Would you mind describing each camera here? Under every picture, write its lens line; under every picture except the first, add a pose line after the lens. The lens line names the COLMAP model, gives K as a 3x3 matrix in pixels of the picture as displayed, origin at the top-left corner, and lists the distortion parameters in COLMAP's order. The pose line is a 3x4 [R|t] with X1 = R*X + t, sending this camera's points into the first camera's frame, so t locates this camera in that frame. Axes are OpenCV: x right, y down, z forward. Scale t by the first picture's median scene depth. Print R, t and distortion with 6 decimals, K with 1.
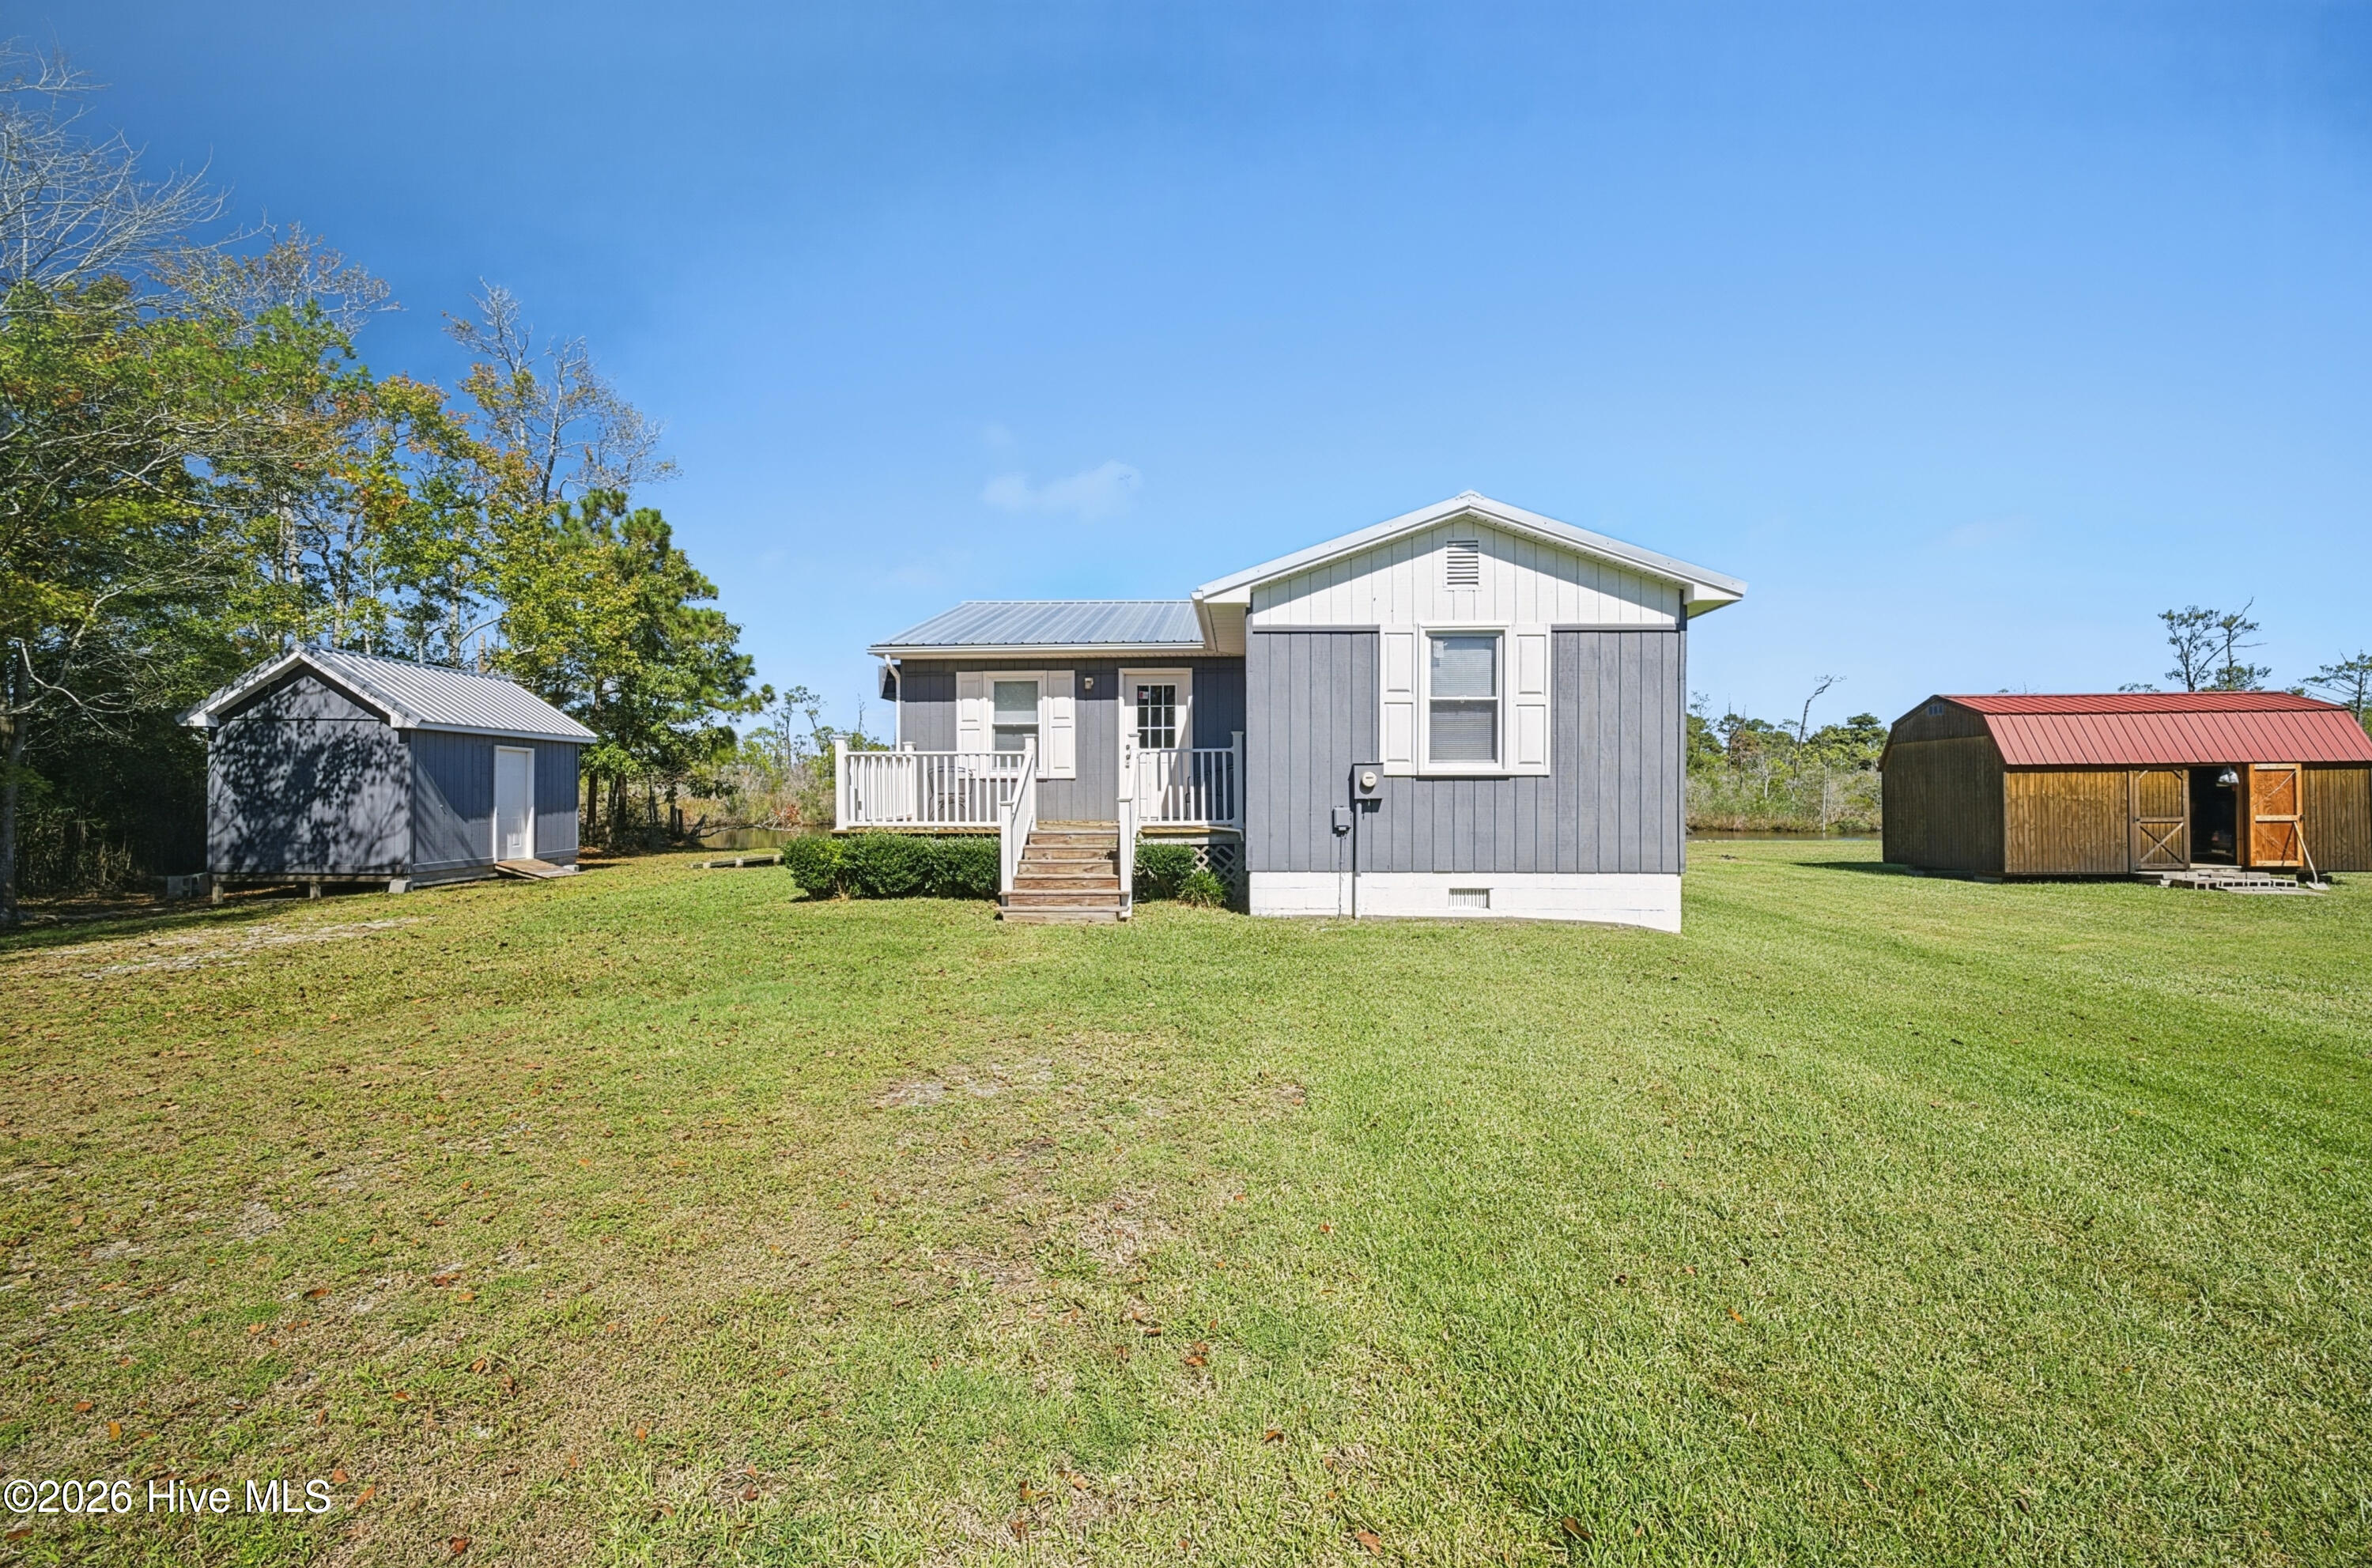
lens RADIAL K [[850.1, 0, 1172.3], [0, 850.1, 779.8], [0, 0, 1]] dist [0.002056, 0.000131]
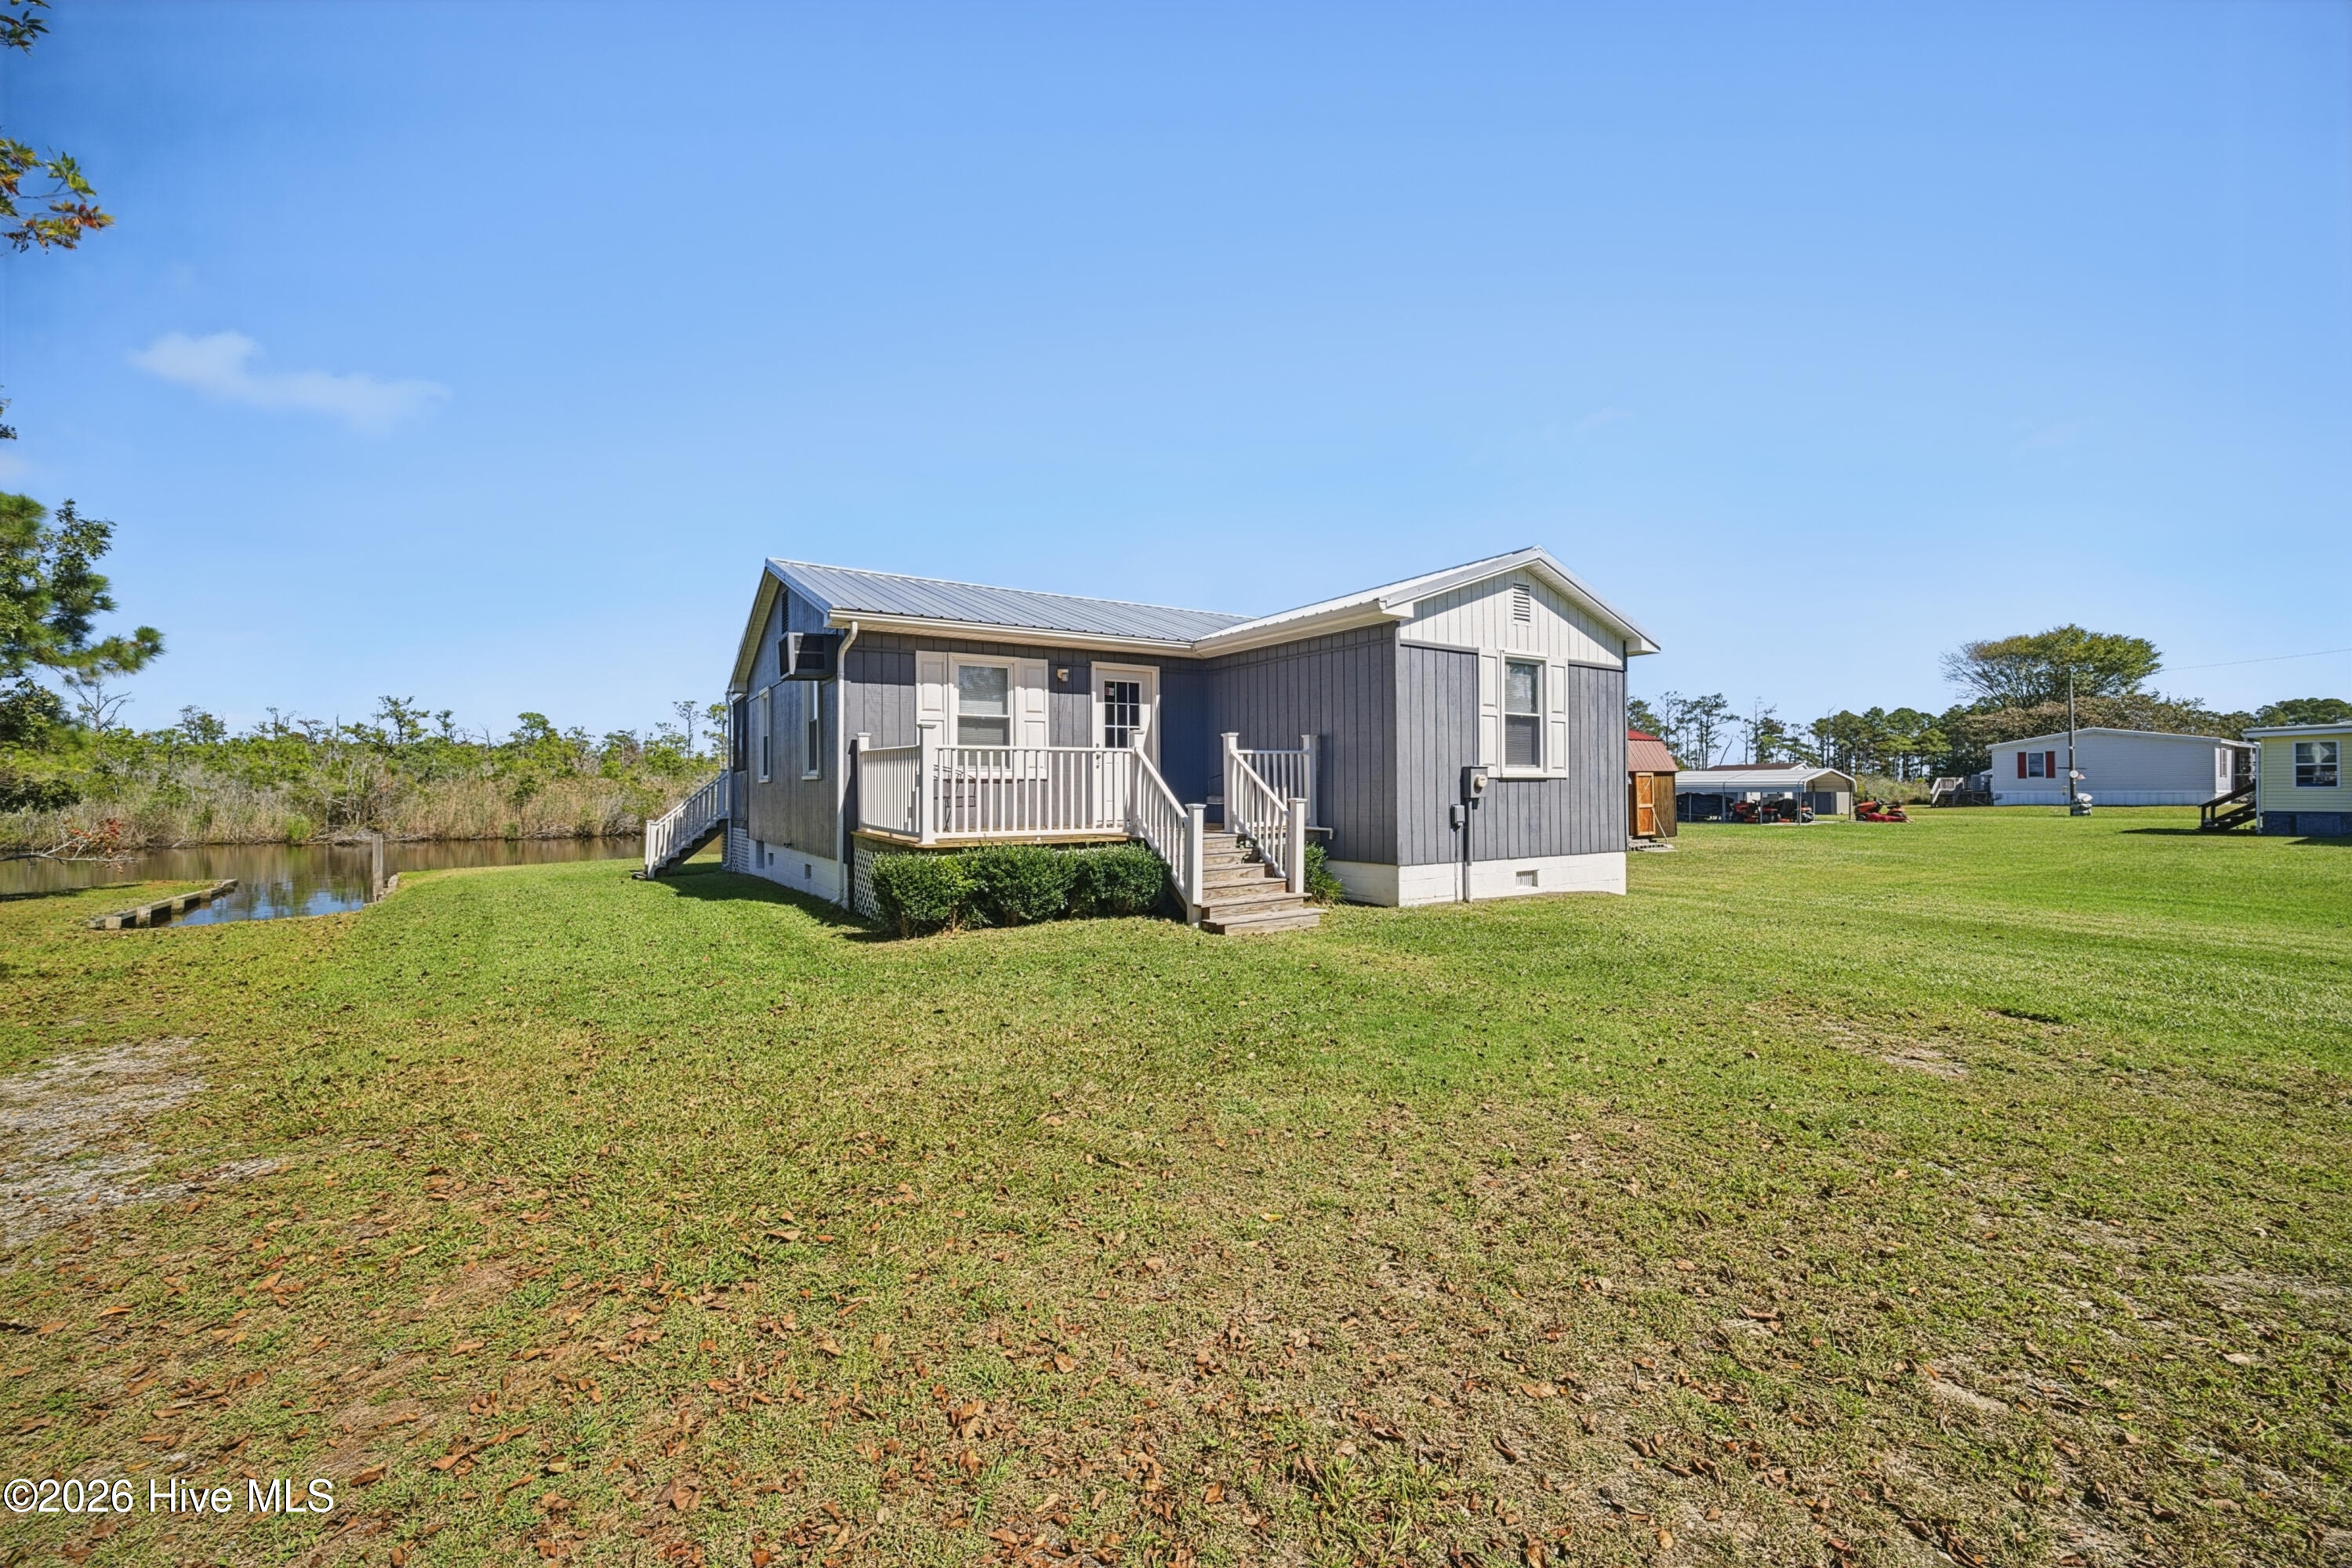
lens RADIAL K [[875.6, 0, 1134.4], [0, 875.6, 773.8], [0, 0, 1]] dist [0.000144, -0.000107]
pose [[0.836972, 0.006276, 0.547209, -0.542547], [-0.001030, 0.999951, -0.009894, 0.001250], [-0.547244, 0.007717, 0.836937, 0.173927]]
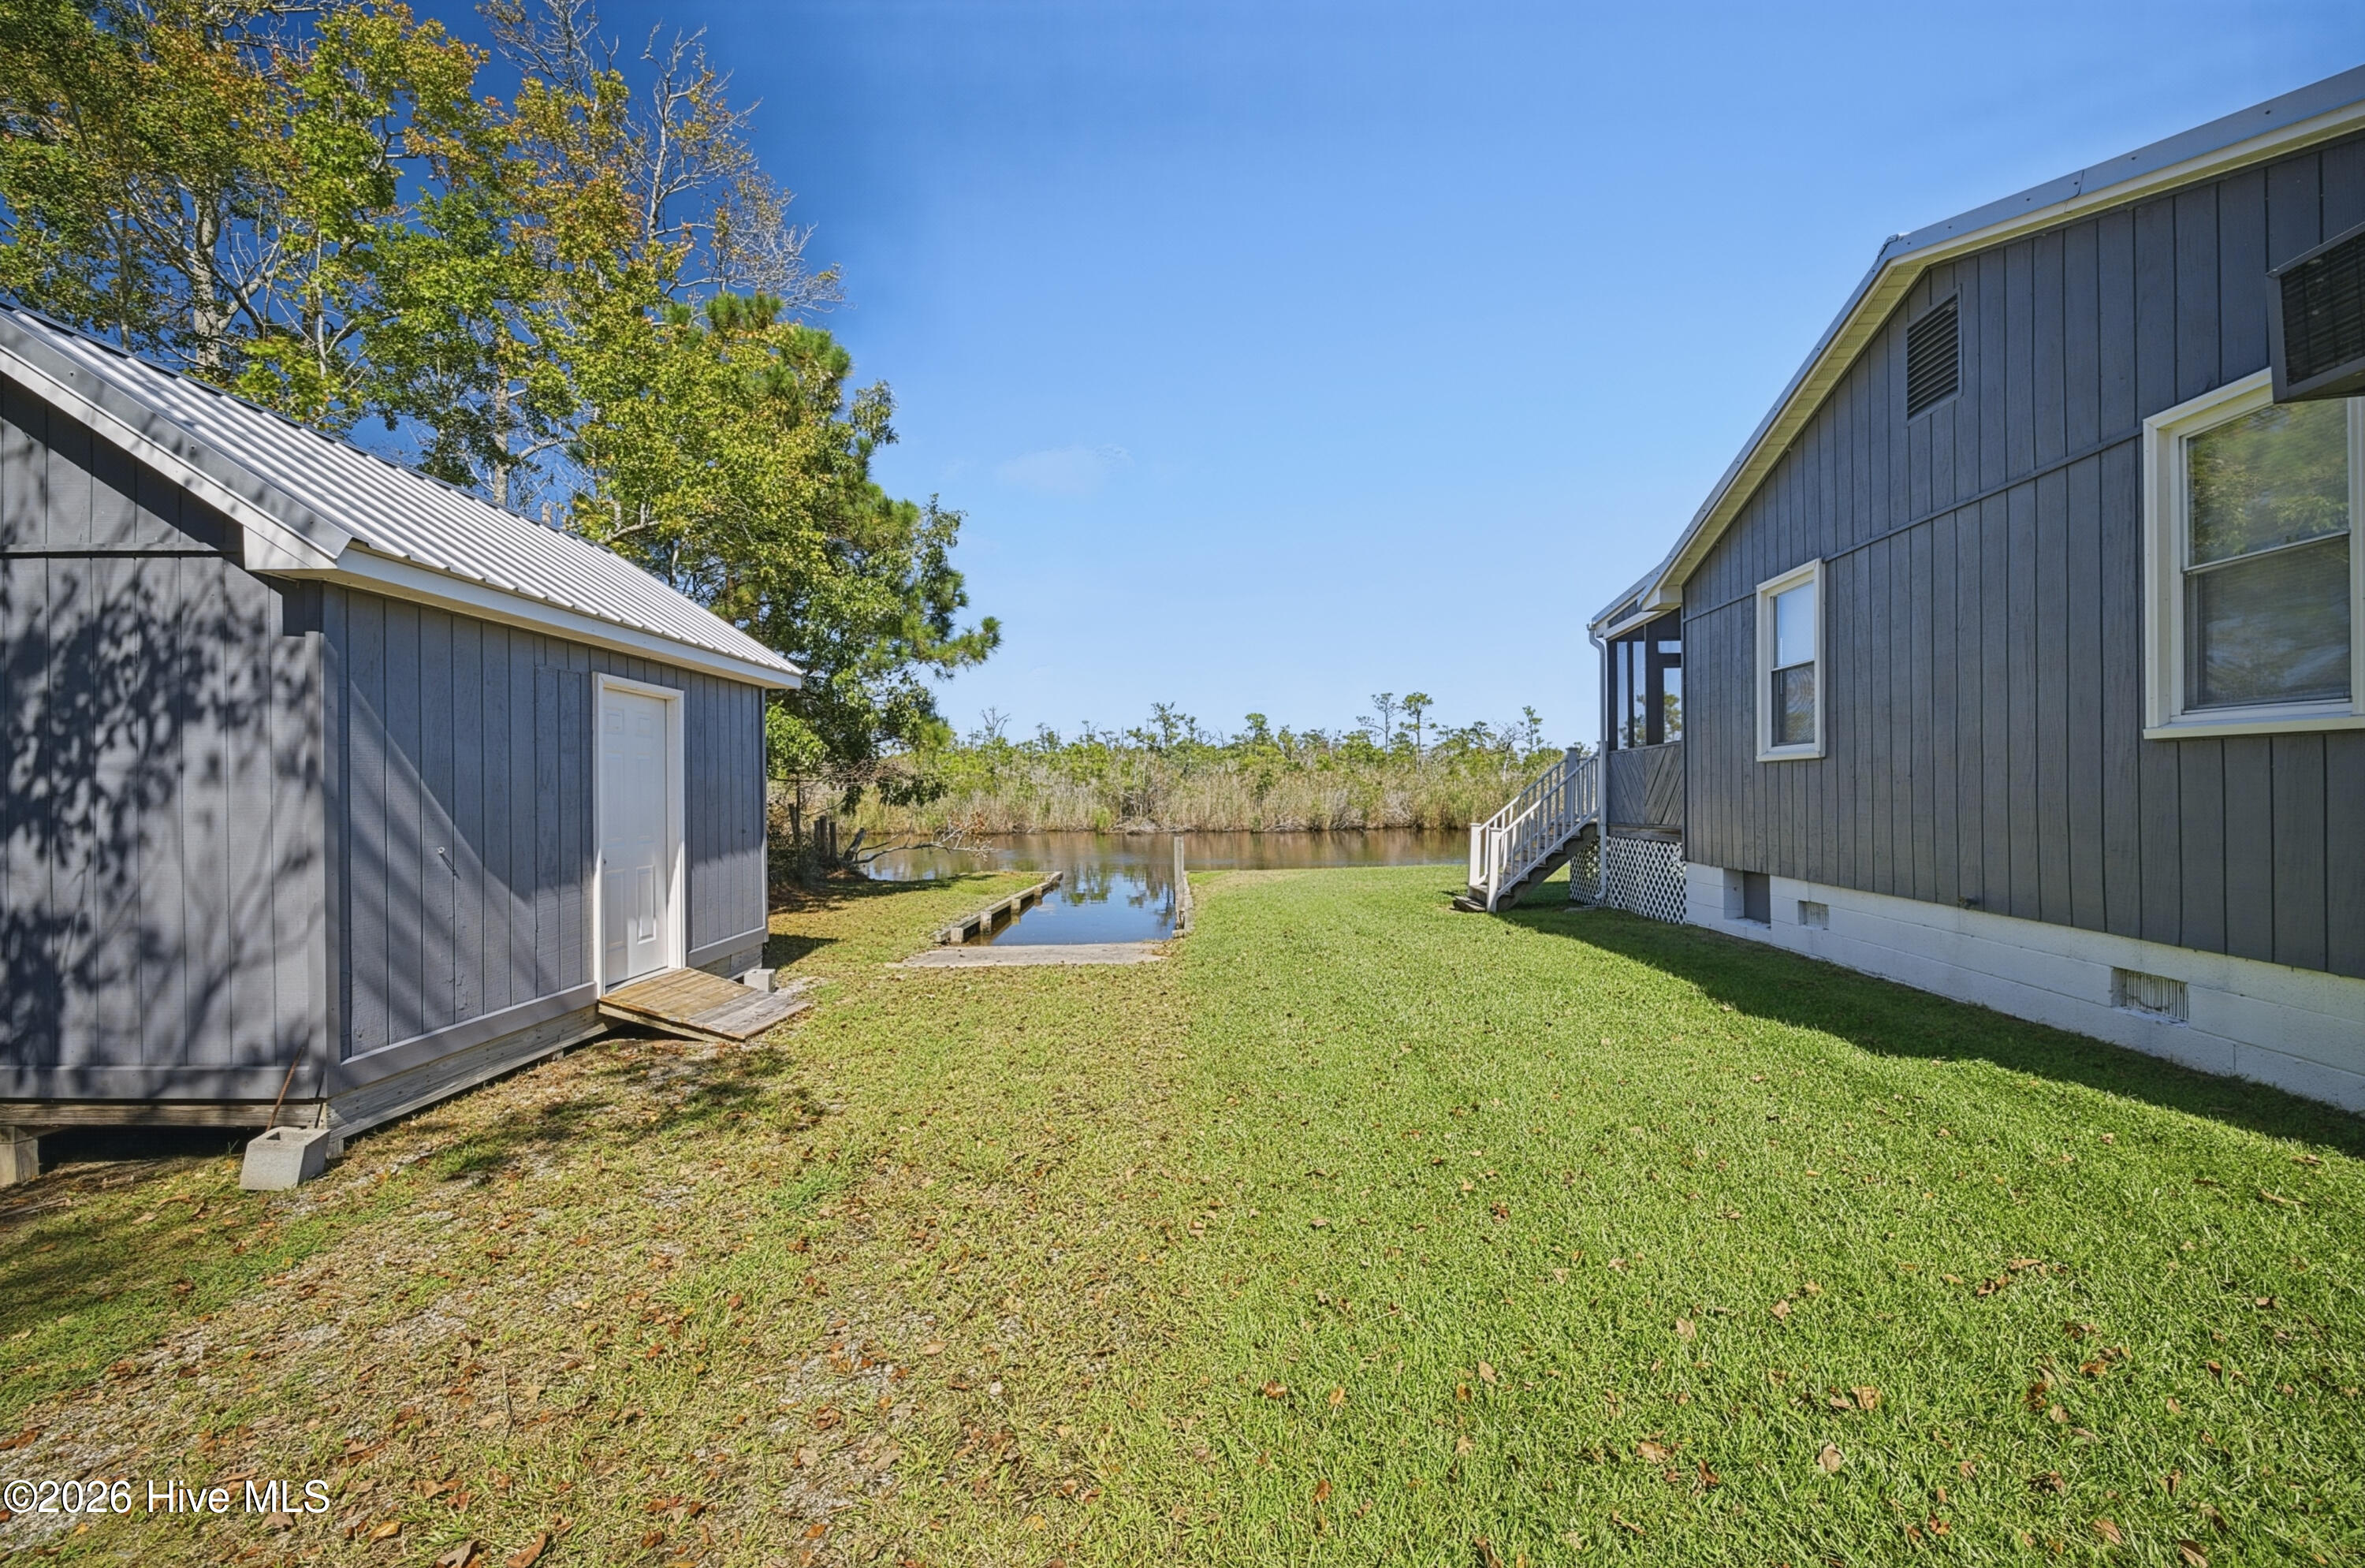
lens RADIAL K [[944.9, 0, 1182.5], [0, 944.9, 784.0], [0, 0, 1]] dist [-0.003290, 0.003557]
pose [[0.995189, -0.011657, -0.097275, -0.667978], [0.012312, 0.999905, 0.006133, 0.010993], [0.097194, -0.007301, 0.995239, 0.821520]]
